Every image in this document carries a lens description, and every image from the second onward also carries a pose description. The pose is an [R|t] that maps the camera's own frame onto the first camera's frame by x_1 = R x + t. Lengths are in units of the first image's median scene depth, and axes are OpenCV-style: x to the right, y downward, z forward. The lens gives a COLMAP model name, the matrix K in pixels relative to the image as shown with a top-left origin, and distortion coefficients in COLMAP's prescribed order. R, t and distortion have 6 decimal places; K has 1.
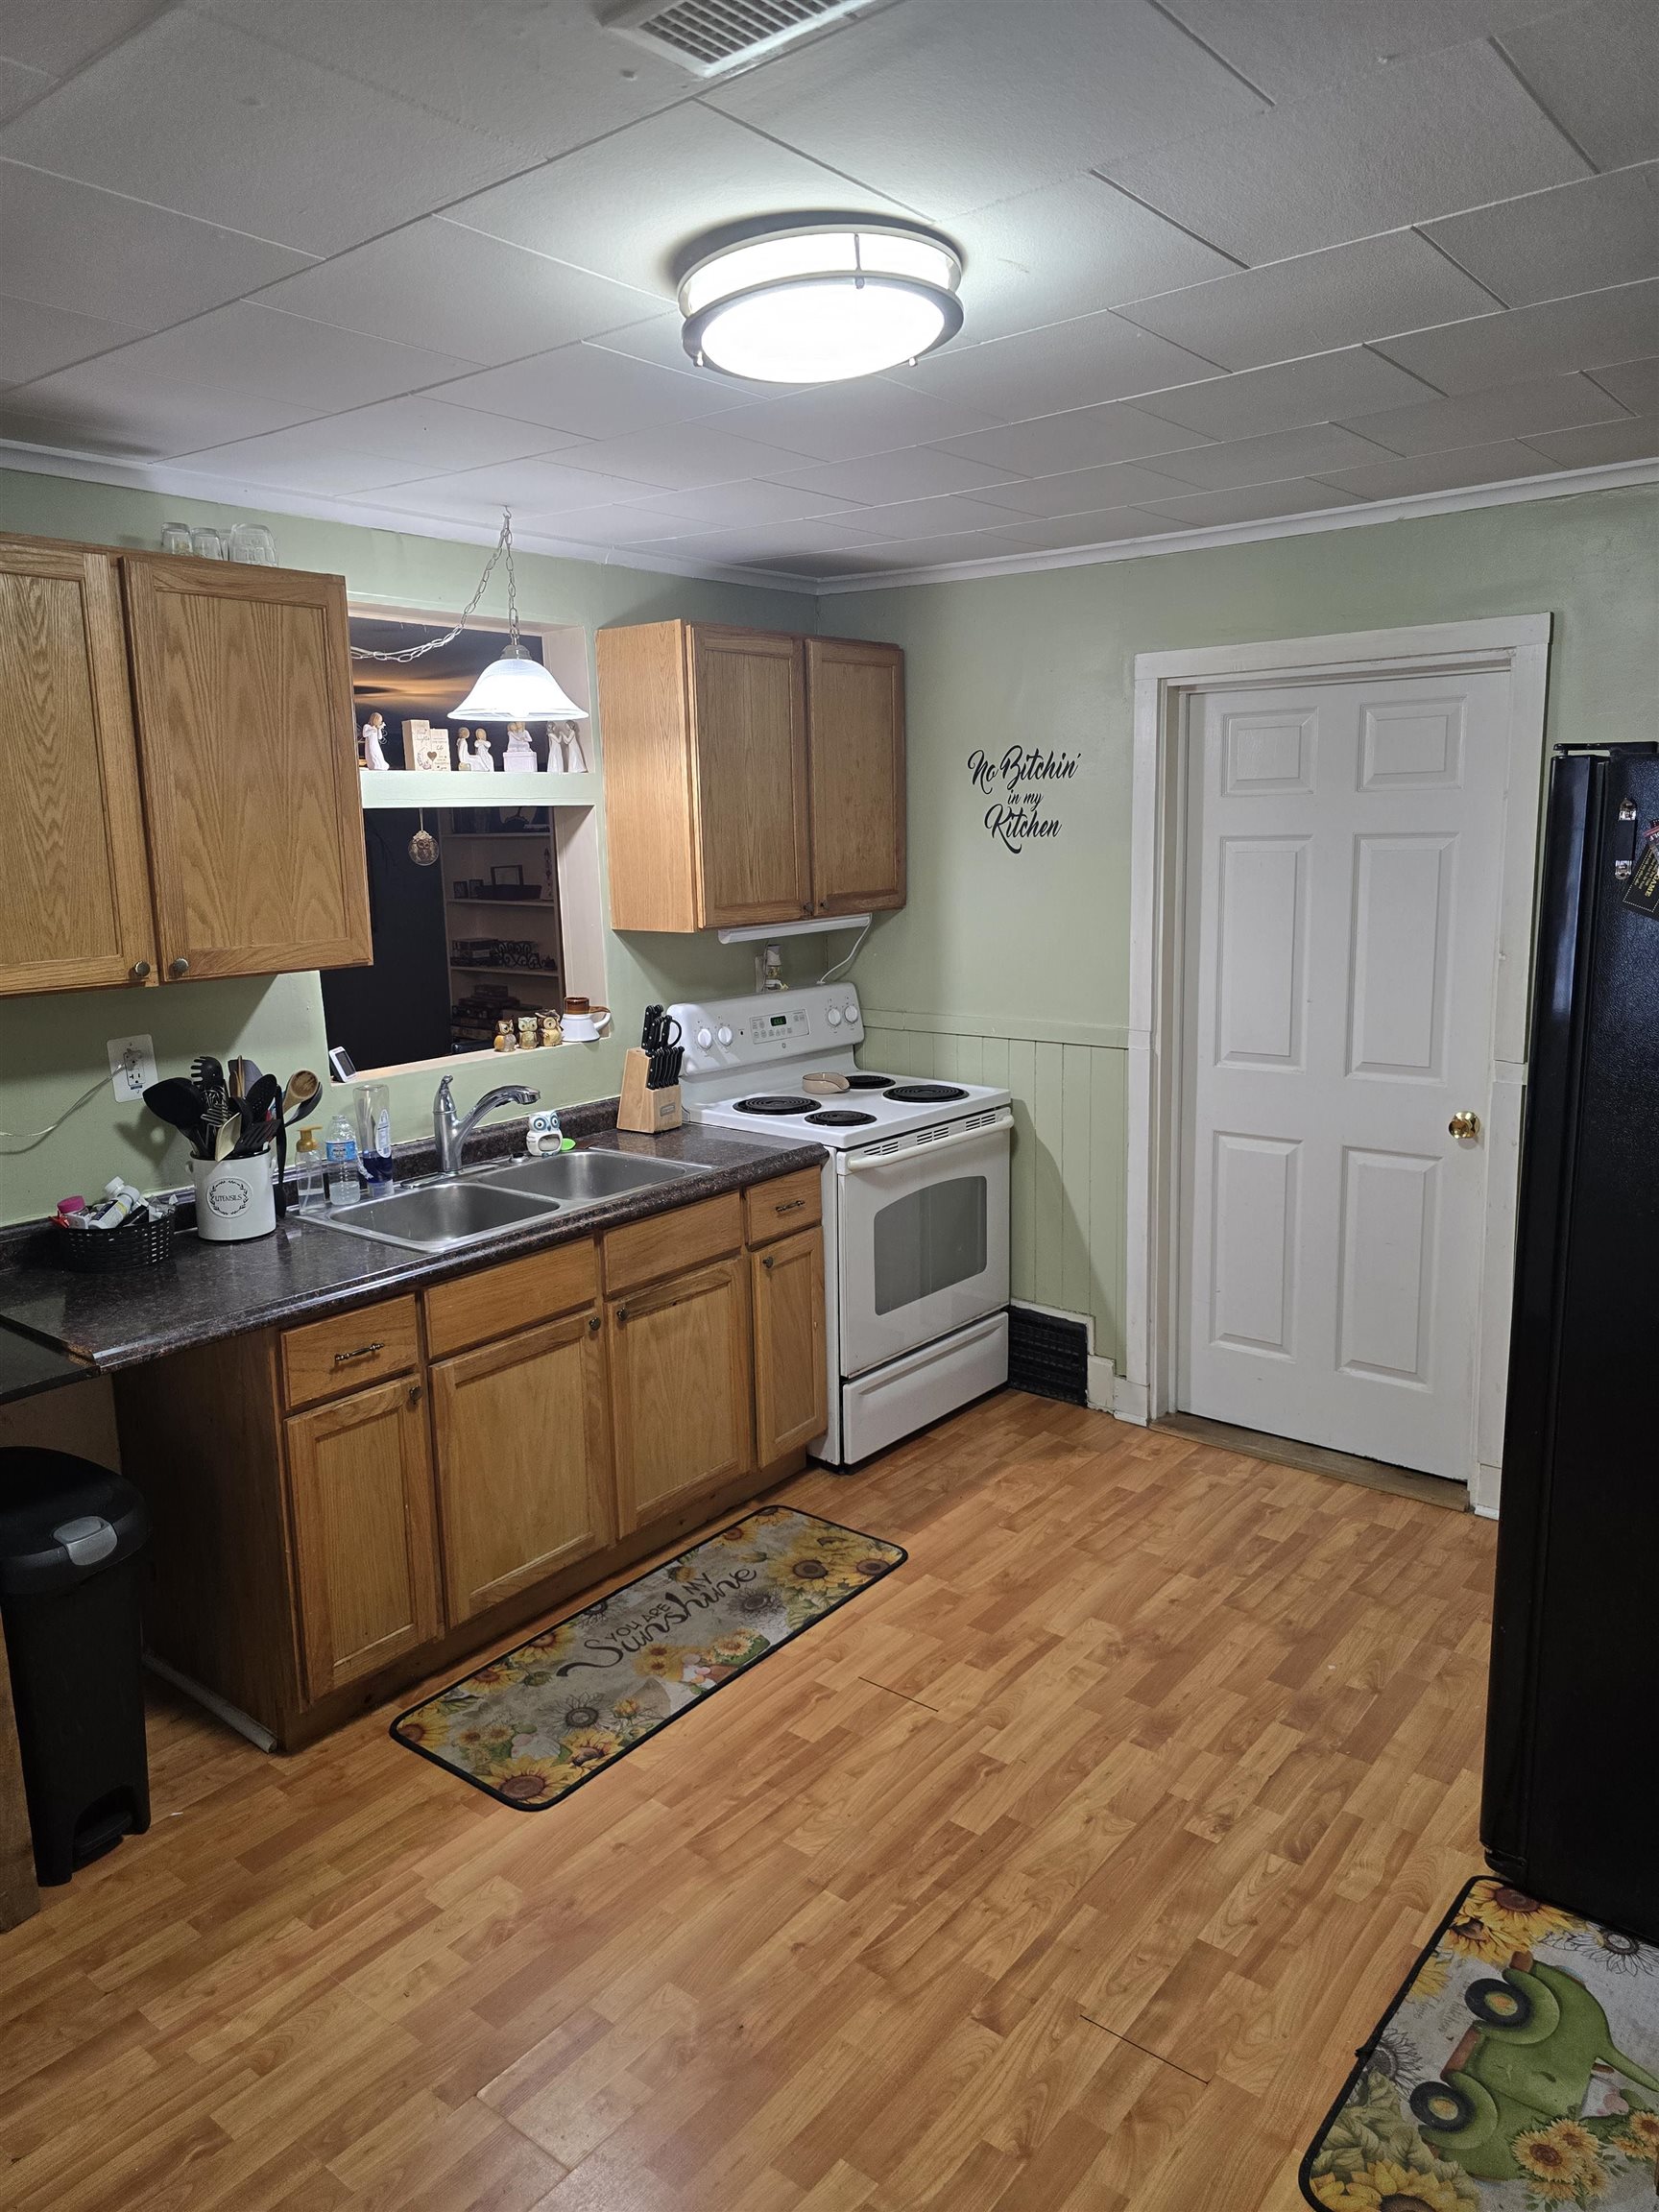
lens RADIAL K [[1508.1, 0, 827.2], [0, 1508.1, 1083.4], [0, 0, 1]] dist [0.069563, -0.066124]
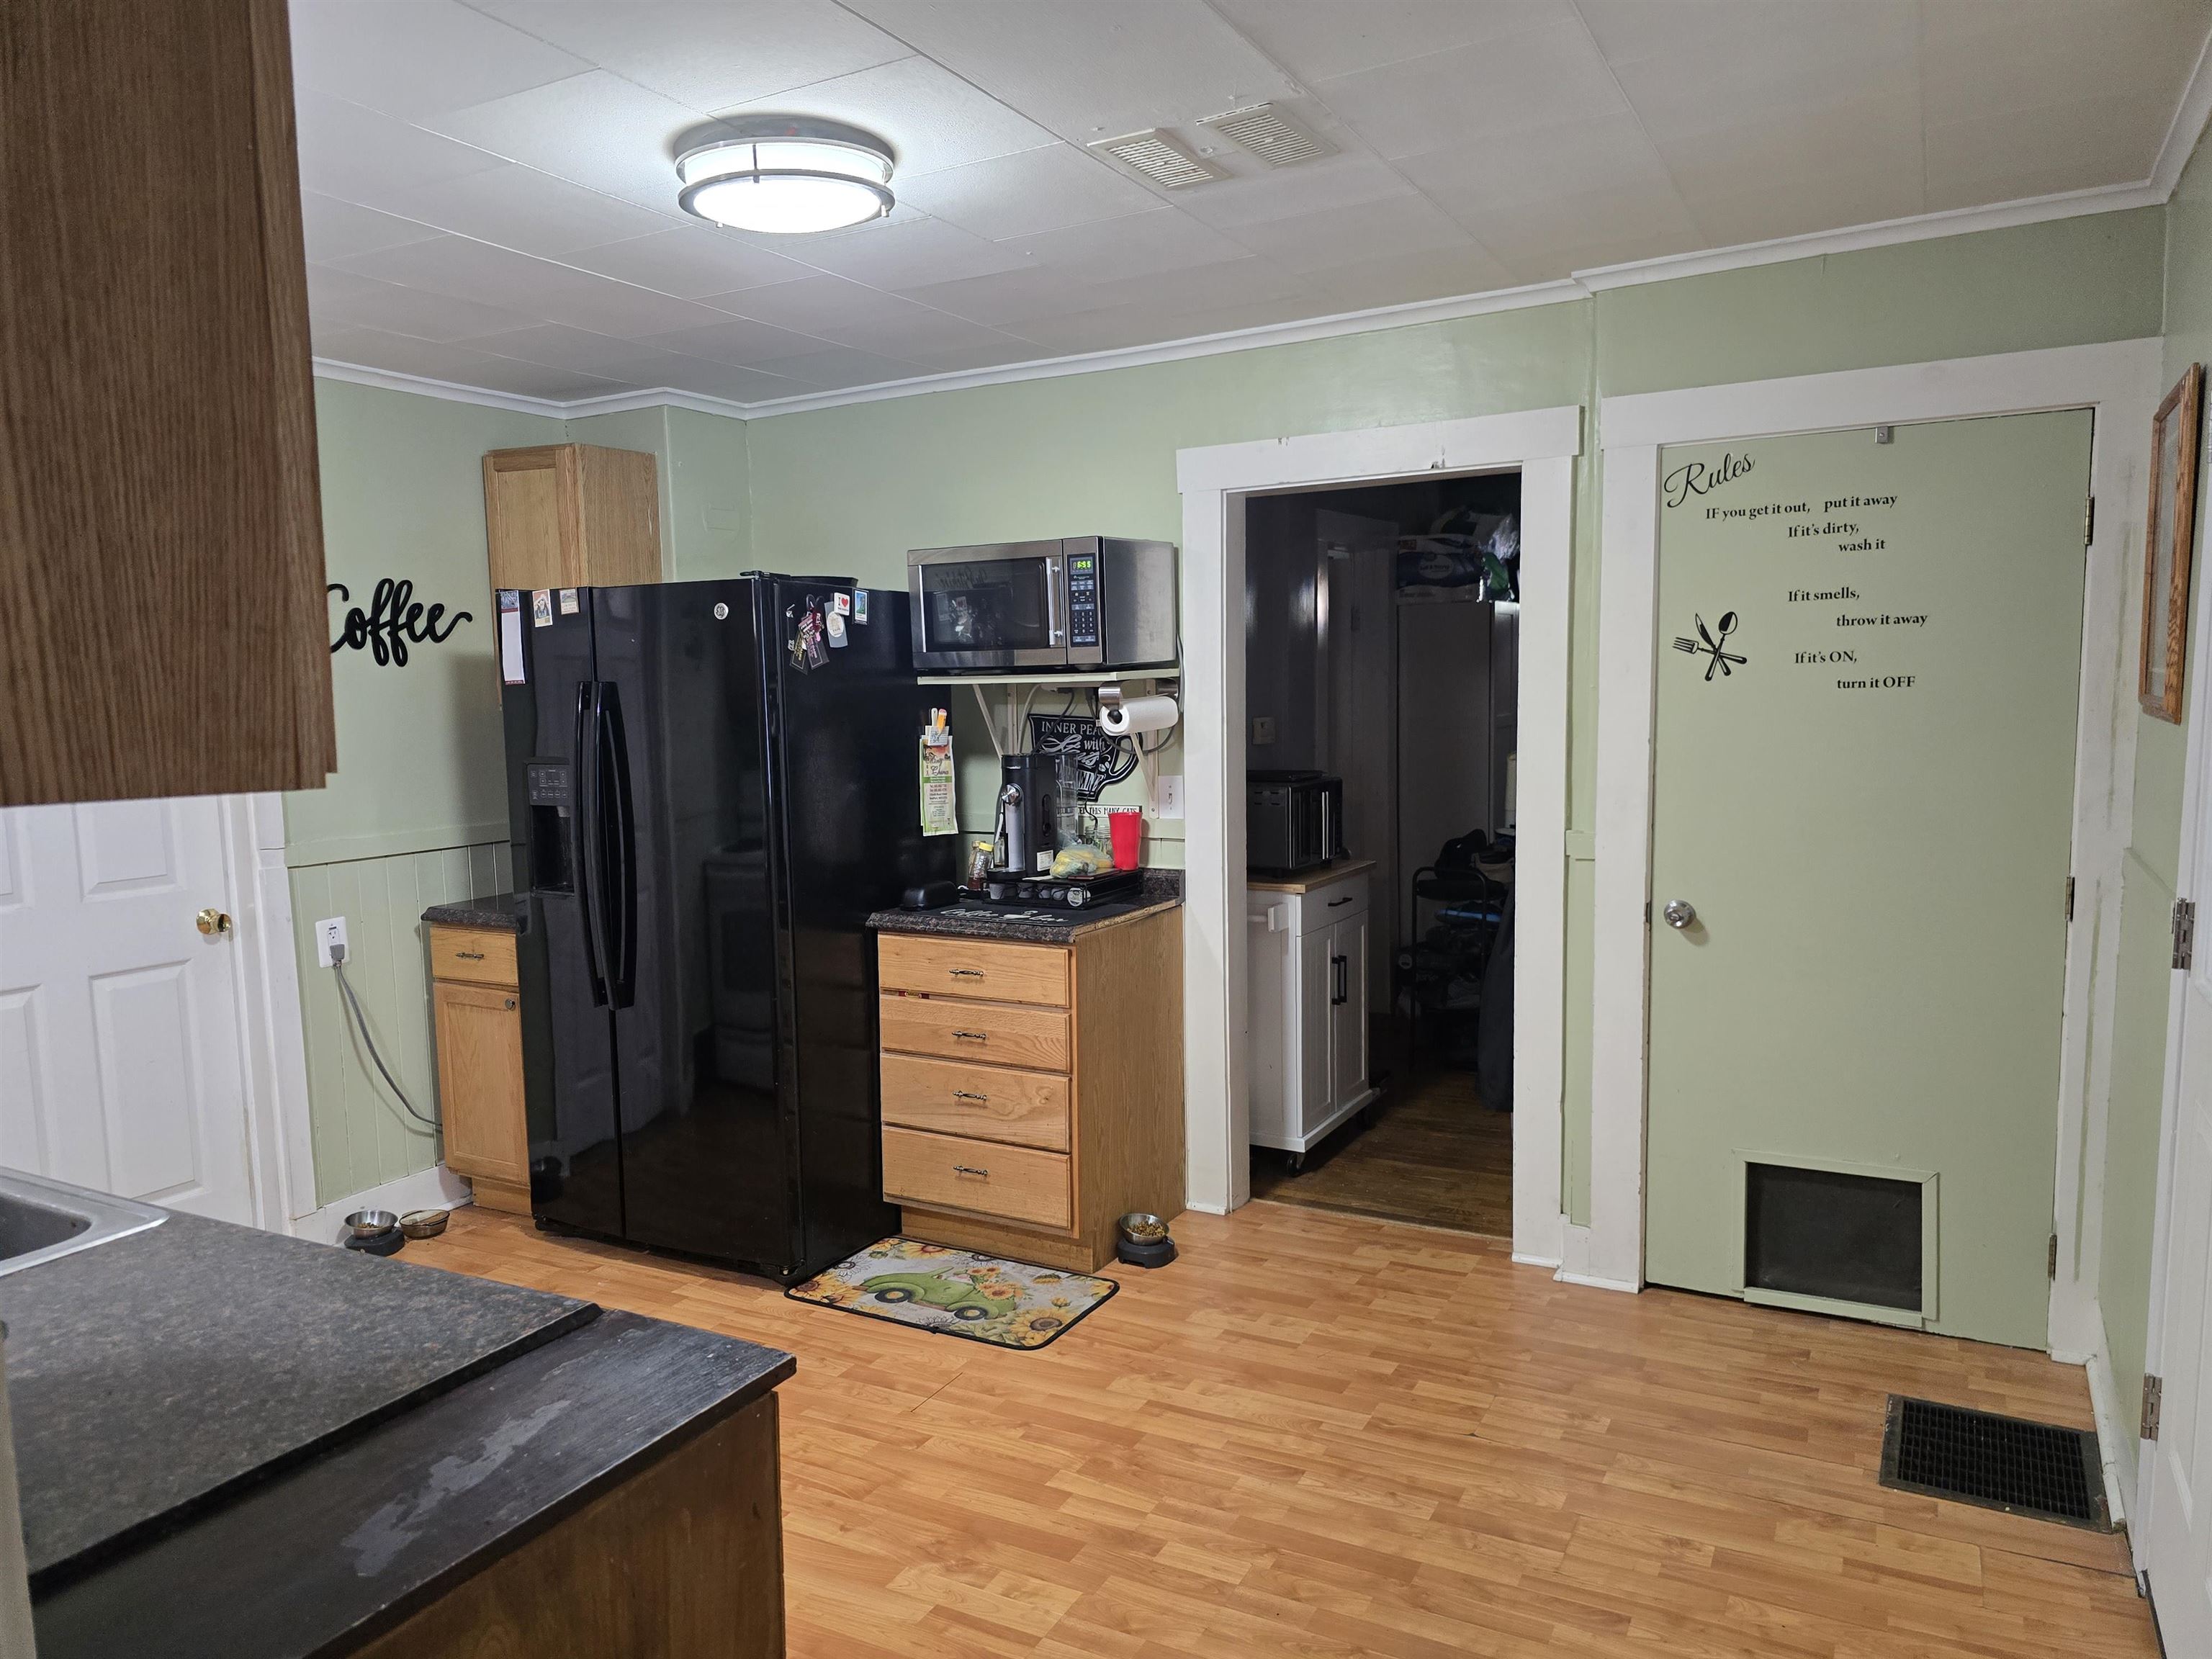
lens RADIAL K [[1507.5, 0, 1099.6], [0, 1507.5, 840.7], [0, 0, 1]] dist [0.084873, -0.087041]
pose [[-0.183515, -0.076220, 0.980057, -0.892493], [0.196562, 0.974010, 0.112555, -0.031715], [-0.963164, 0.213298, -0.163764, 0.685858]]
